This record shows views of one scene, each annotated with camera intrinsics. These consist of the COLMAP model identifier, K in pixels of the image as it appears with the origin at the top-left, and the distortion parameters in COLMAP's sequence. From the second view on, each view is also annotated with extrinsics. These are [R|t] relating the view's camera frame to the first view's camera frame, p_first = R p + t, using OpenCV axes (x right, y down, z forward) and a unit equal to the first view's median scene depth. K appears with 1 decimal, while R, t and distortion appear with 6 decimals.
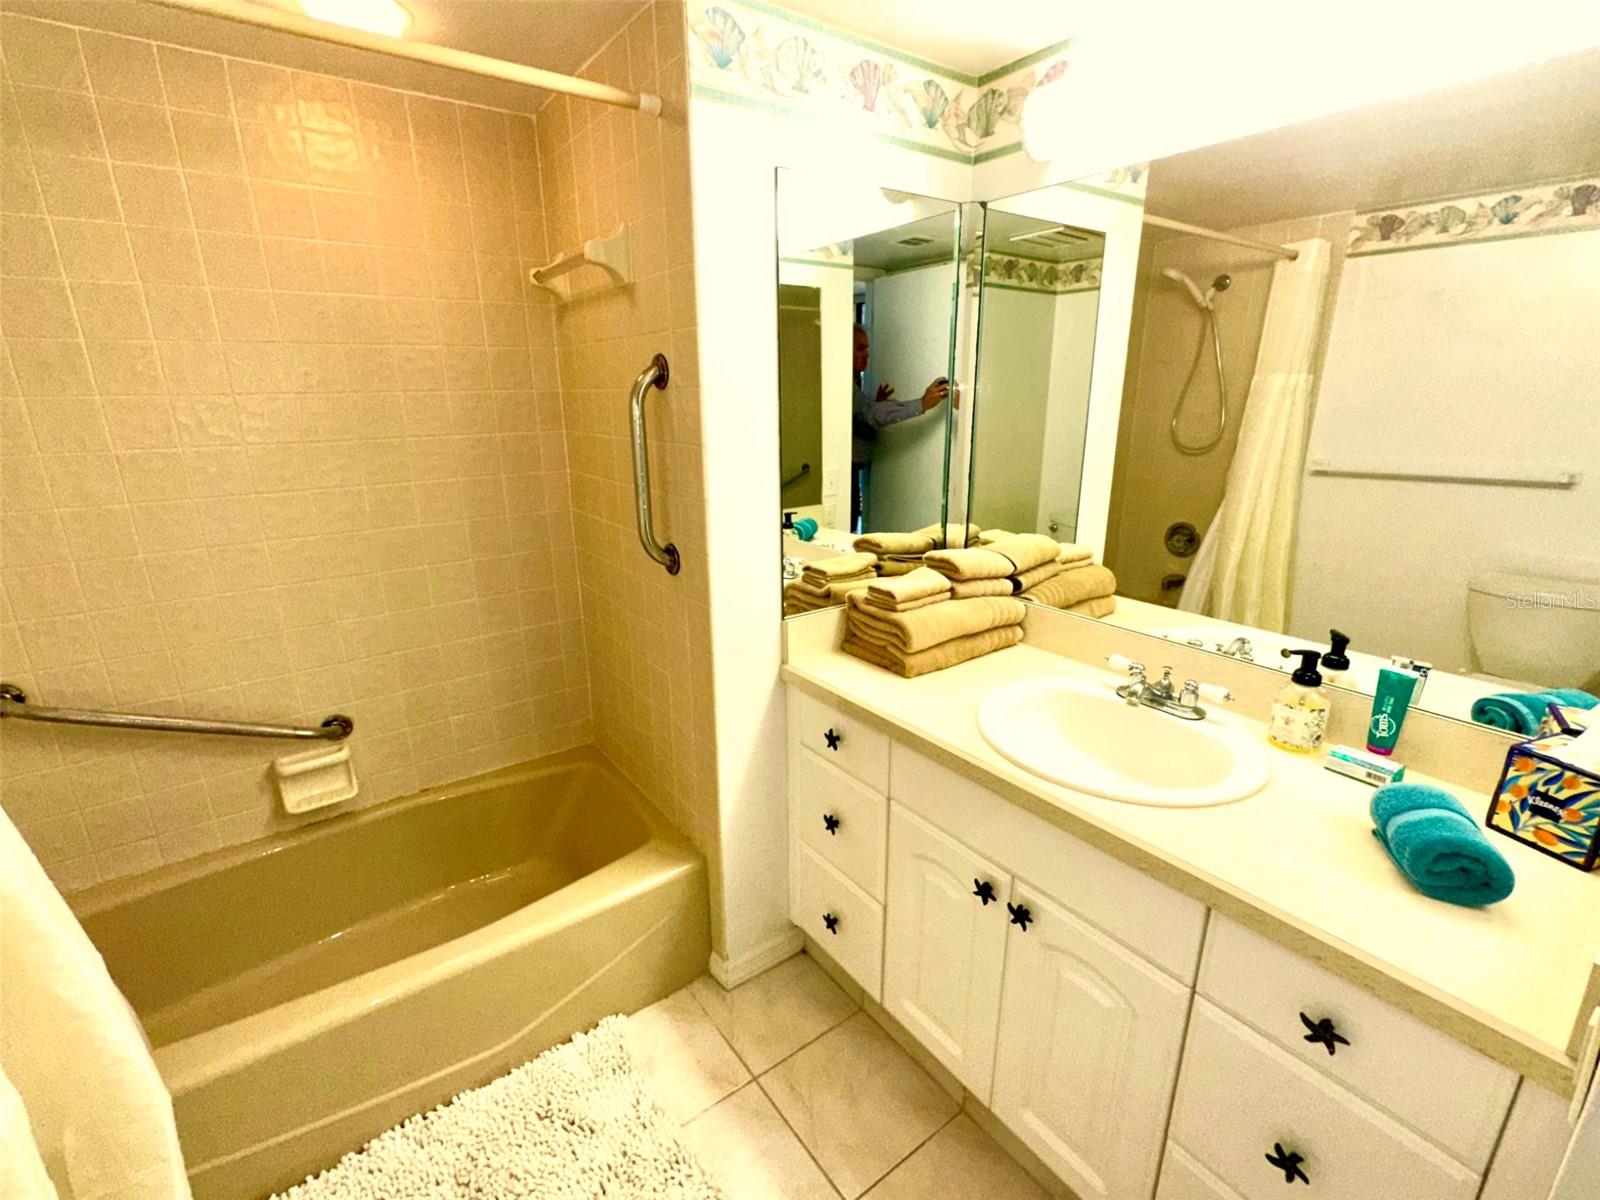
lens RADIAL K [[719.6, 0, 800.0], [0, 719.6, 600.0], [0, 0, 1]] dist [-0.001378, -0.000566]
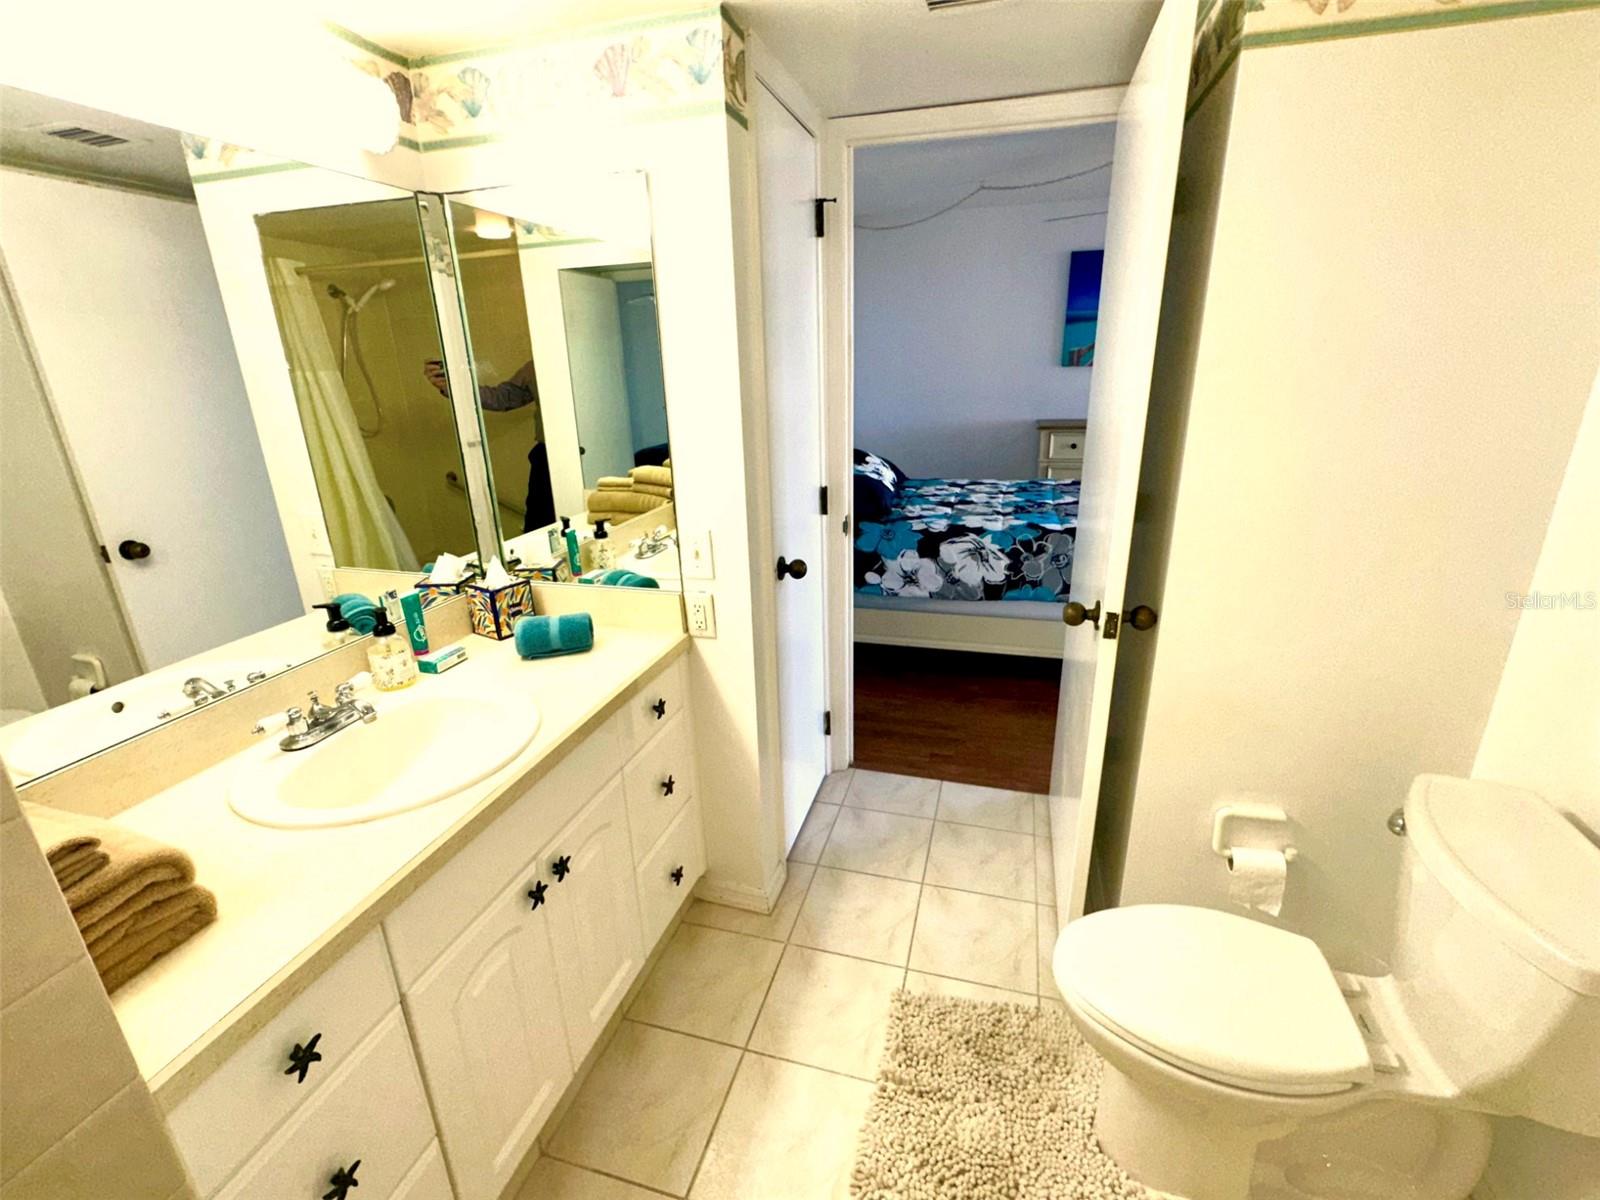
lens RADIAL K [[719.6, 0, 800.0], [0, 719.6, 600.0], [0, 0, 1]] dist [-0.001378, -0.000566]
pose [[-0.597969, -0.239185, 0.764999, -0.804148], [0.256168, 0.847347, 0.465168, -0.402675], [-0.759481, 0.474124, -0.445415, 1.217411]]
